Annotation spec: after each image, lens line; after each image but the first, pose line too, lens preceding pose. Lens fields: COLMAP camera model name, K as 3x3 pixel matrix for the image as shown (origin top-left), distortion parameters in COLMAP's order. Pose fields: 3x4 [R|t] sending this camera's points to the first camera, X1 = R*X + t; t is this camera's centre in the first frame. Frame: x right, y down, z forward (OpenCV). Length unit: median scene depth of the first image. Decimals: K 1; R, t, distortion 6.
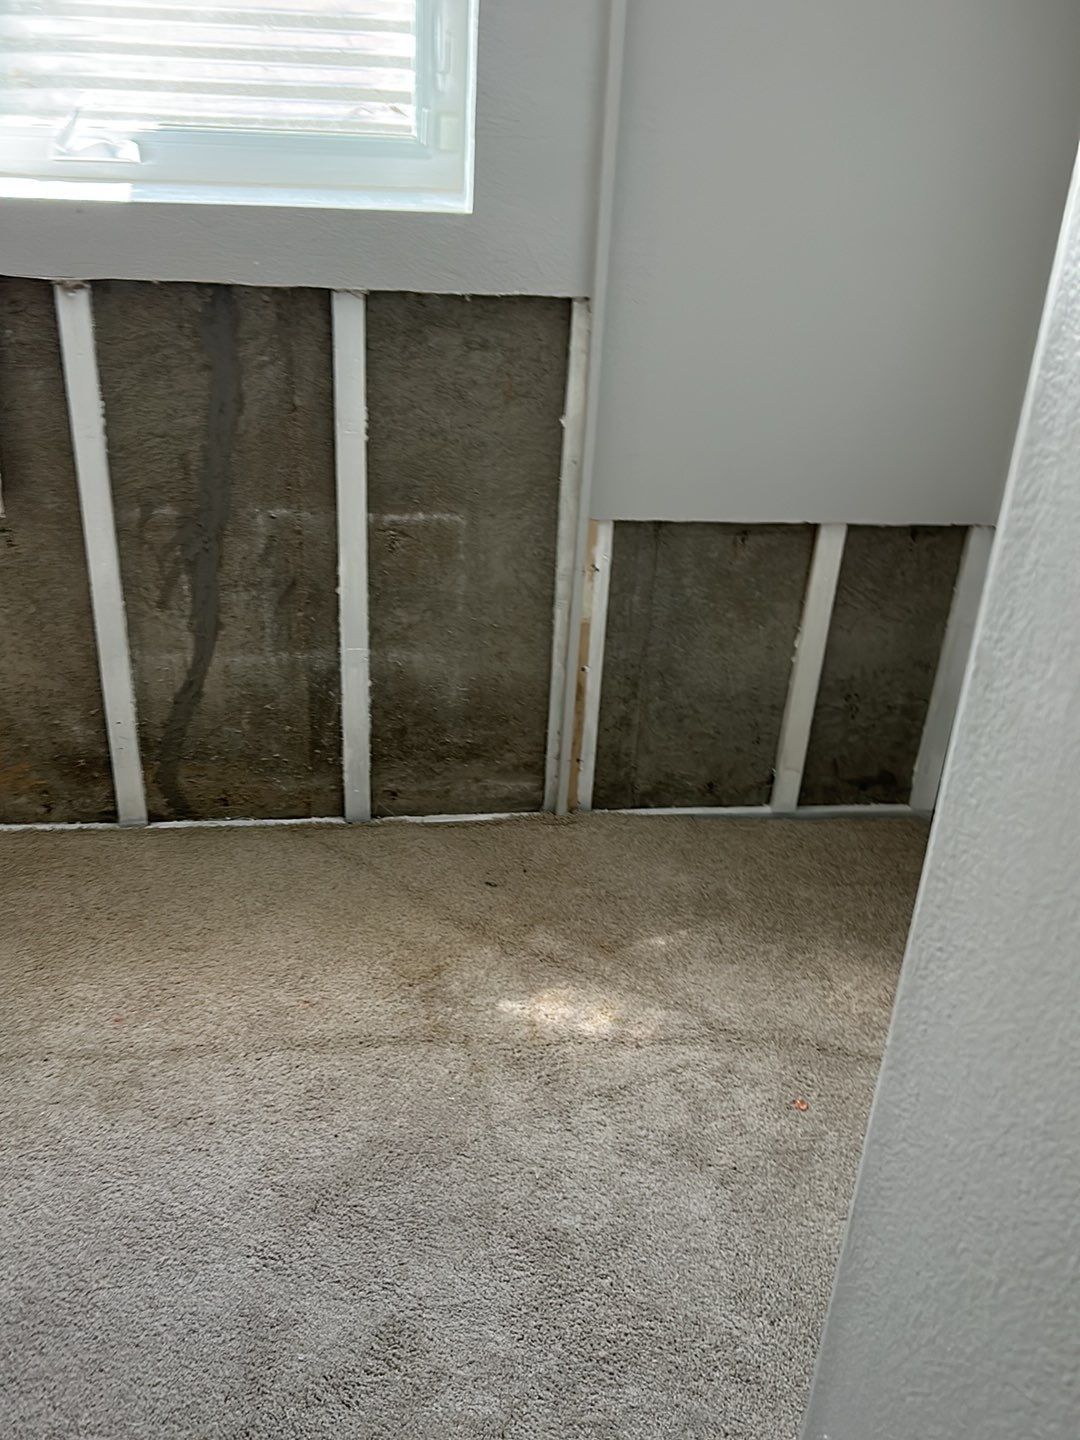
lens RADIAL K [[1374.9, 0, 532.2], [0, 1374.9, 725.5], [0, 0, 1]] dist [0.193234, -0.538520]
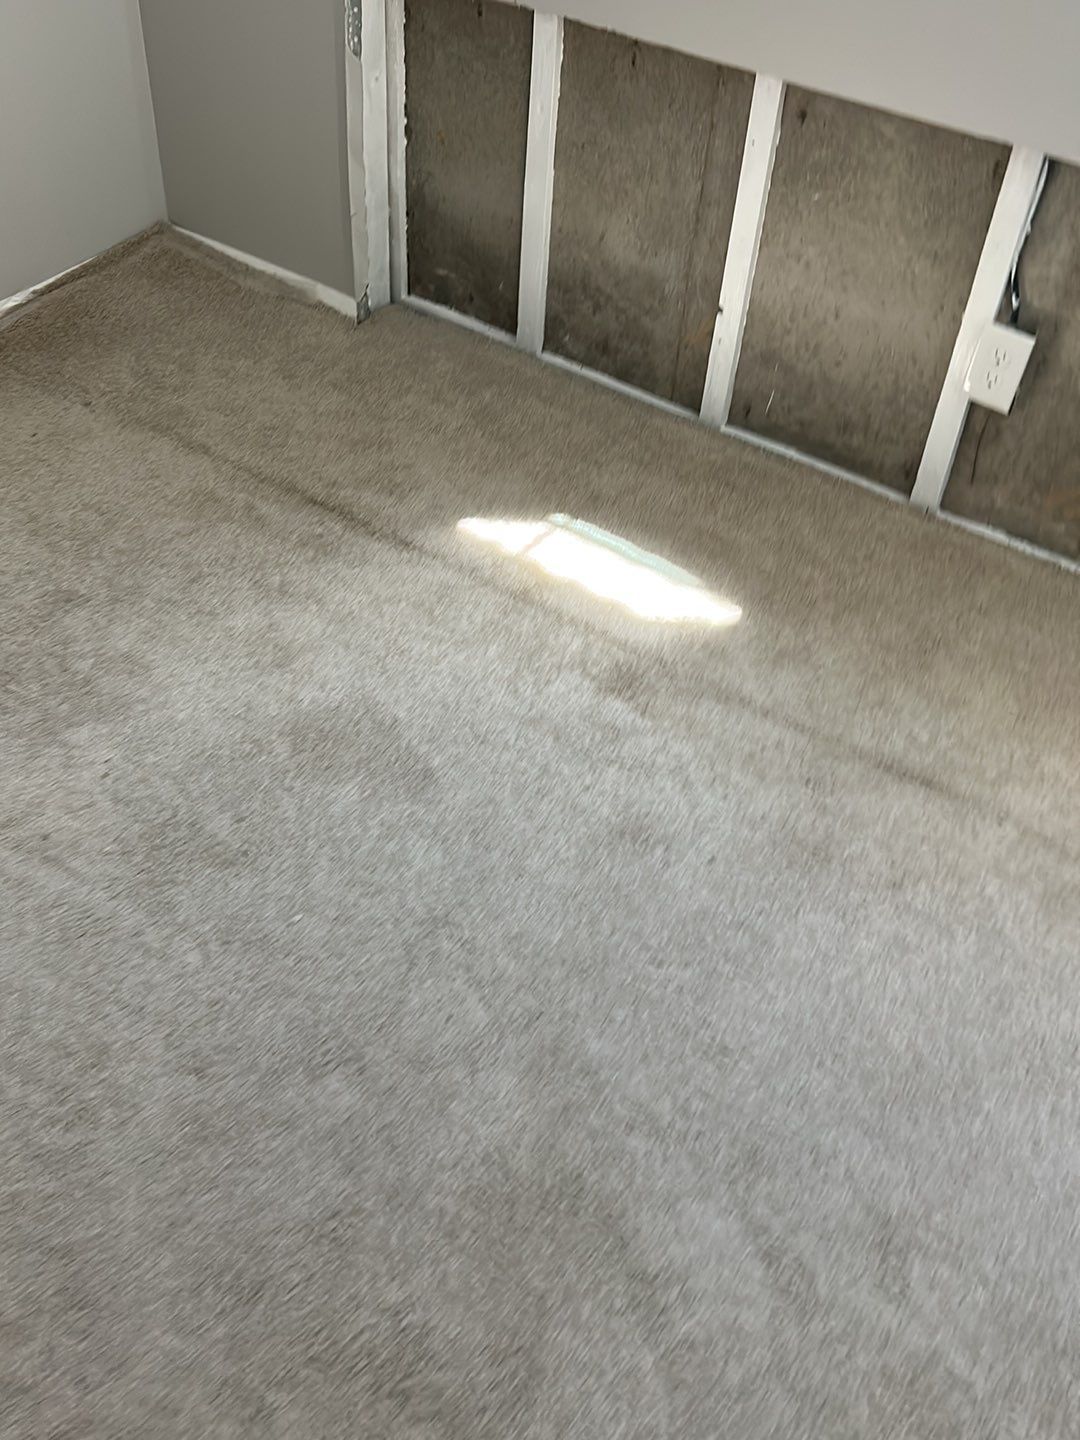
lens RADIAL K [[1382.1, 0, 532.9], [0, 1382.1, 731.0], [0, 0, 1]] dist [0.129580, -0.310516]
pose [[0.753293, 0.452871, -0.476925, -0.141685], [-0.335651, 0.888333, 0.313374, 0.001948], [0.565586, -0.075982, 0.821182, 0.067137]]
